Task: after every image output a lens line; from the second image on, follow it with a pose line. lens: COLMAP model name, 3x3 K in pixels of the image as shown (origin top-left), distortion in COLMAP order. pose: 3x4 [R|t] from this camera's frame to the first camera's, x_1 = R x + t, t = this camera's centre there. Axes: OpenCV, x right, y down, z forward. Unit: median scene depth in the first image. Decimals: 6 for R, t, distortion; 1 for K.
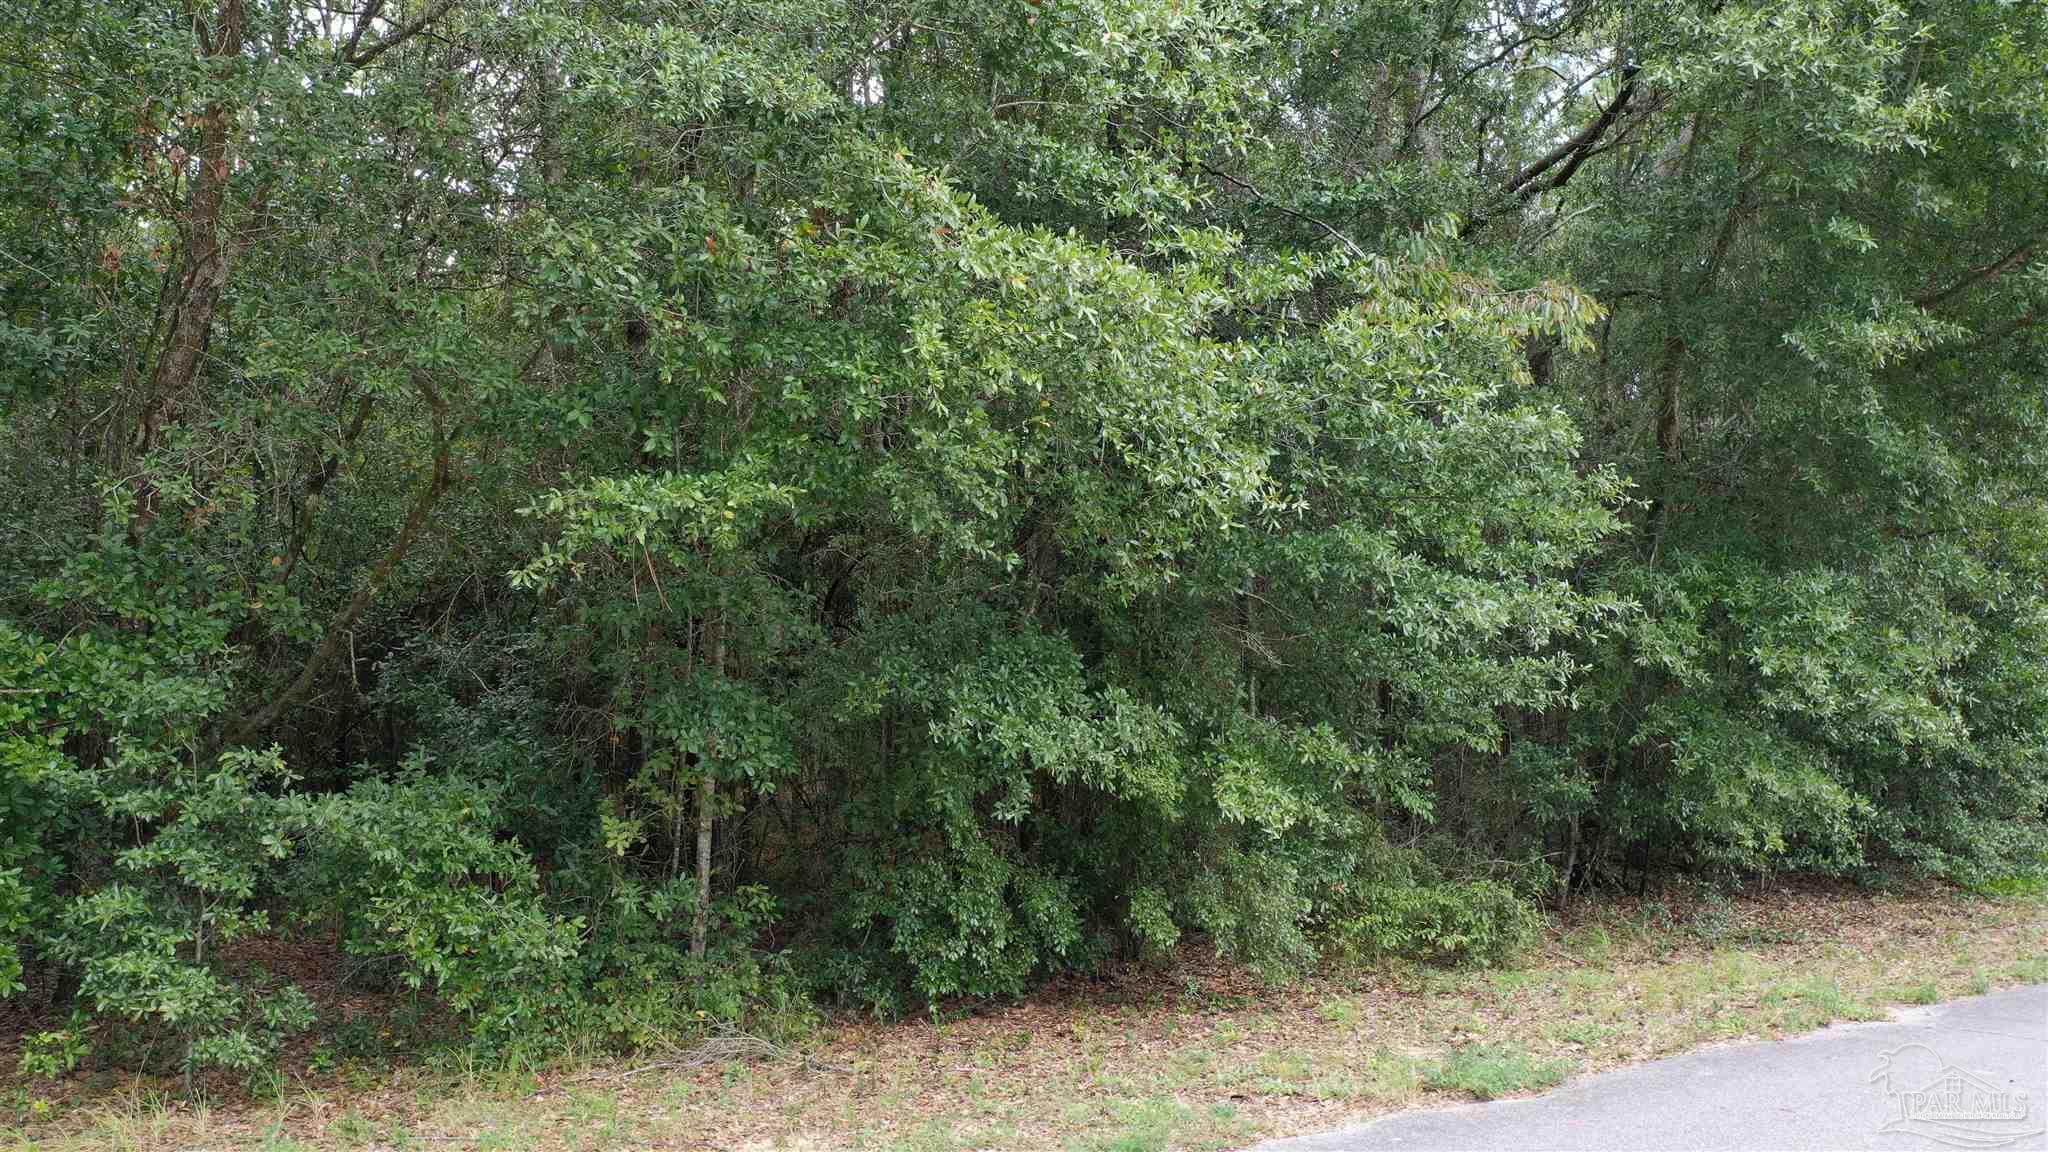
lens RADIAL K [[1628.7, 0, 1027.7], [0, 1628.7, 561.3], [0, 0, 1]] dist [0.026841, 0.000586]
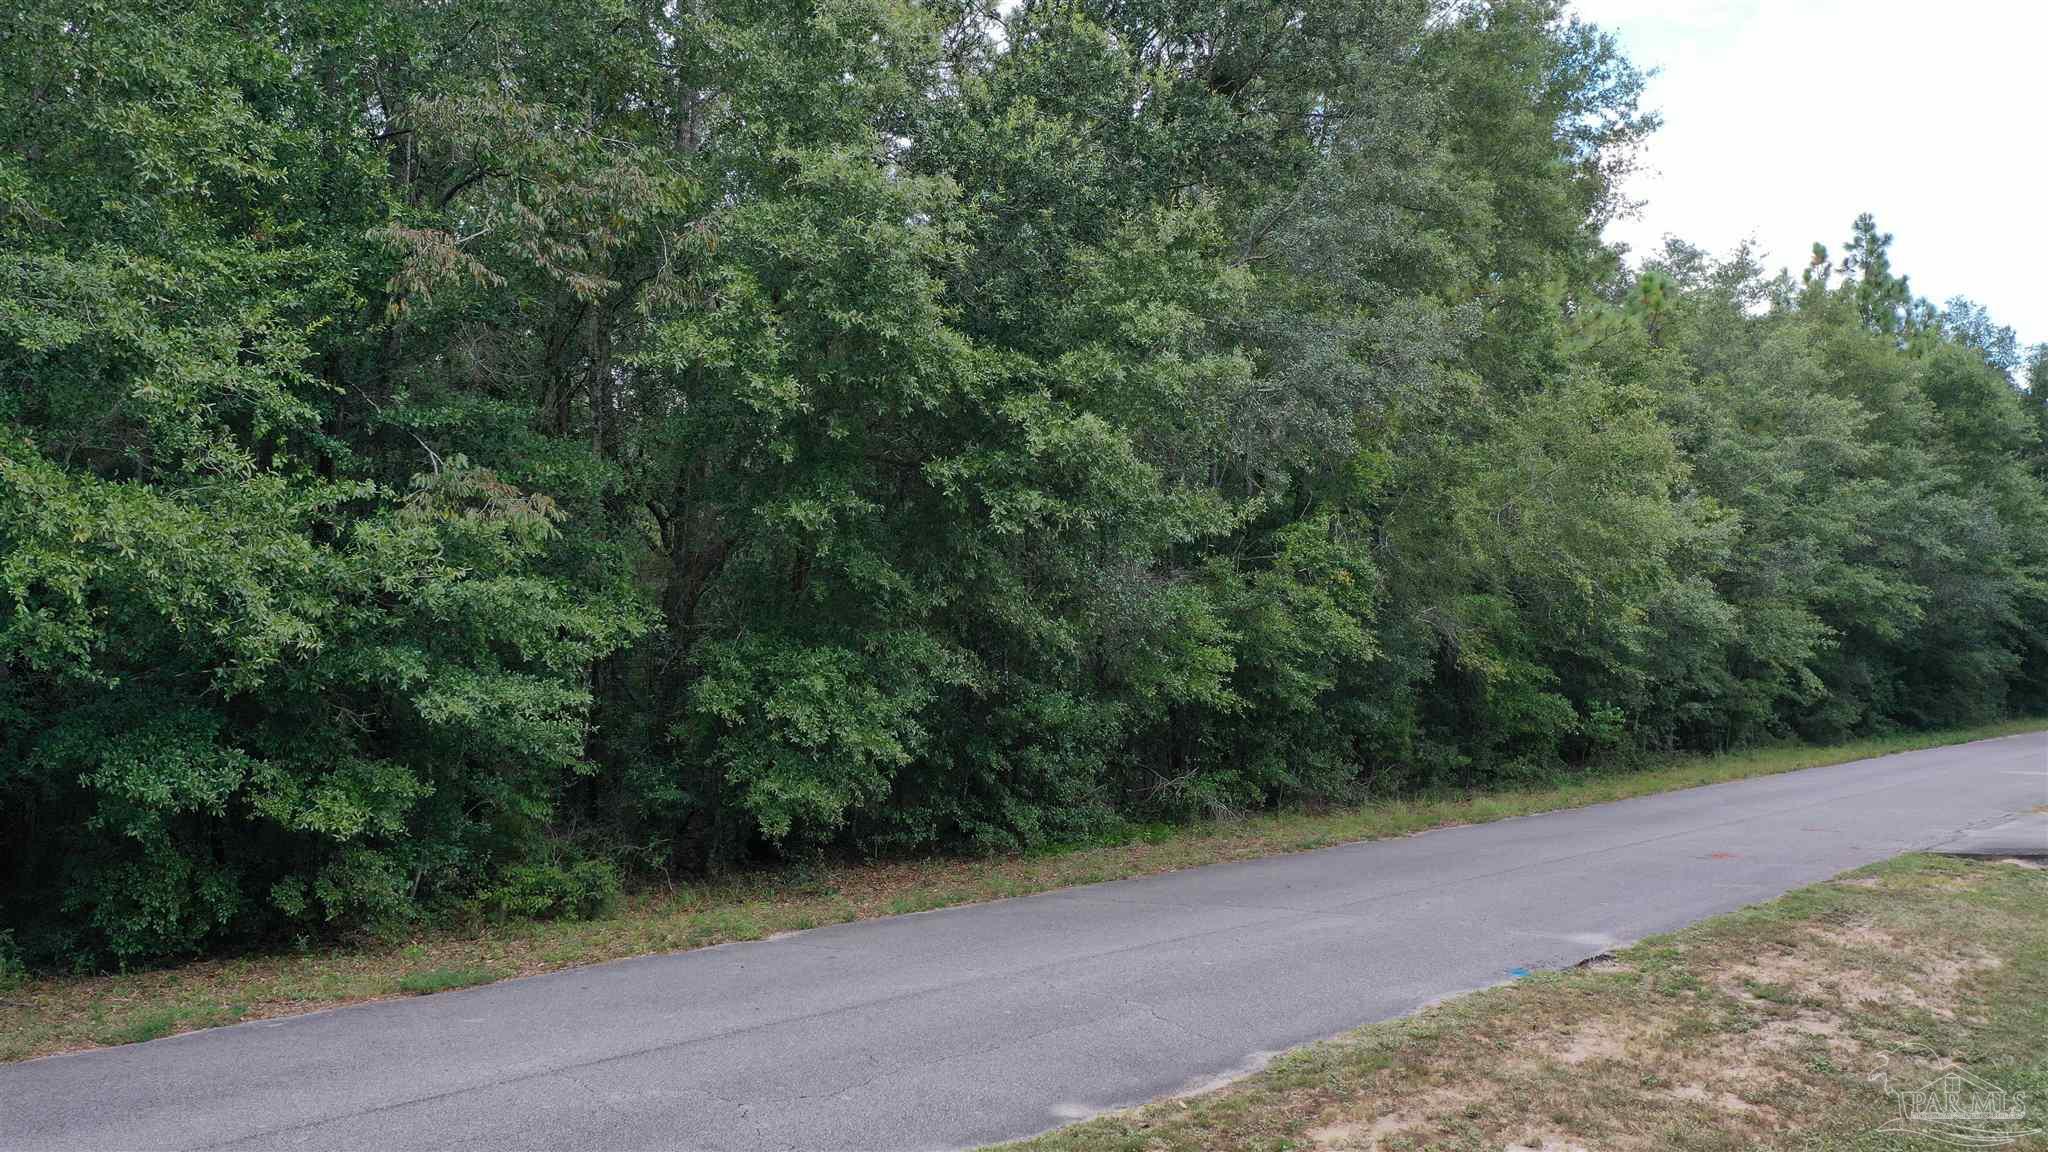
lens RADIAL K [[1628.7, 0, 1007.8], [0, 1628.7, 586.1], [0, 0, 1]] dist [0.026841, 0.000586]
pose [[0.967100, 0.014463, 0.253986, 0.322994], [-0.022654, 0.999312, 0.029354, -0.121030], [-0.253387, -0.034141, 0.966762, -0.593261]]
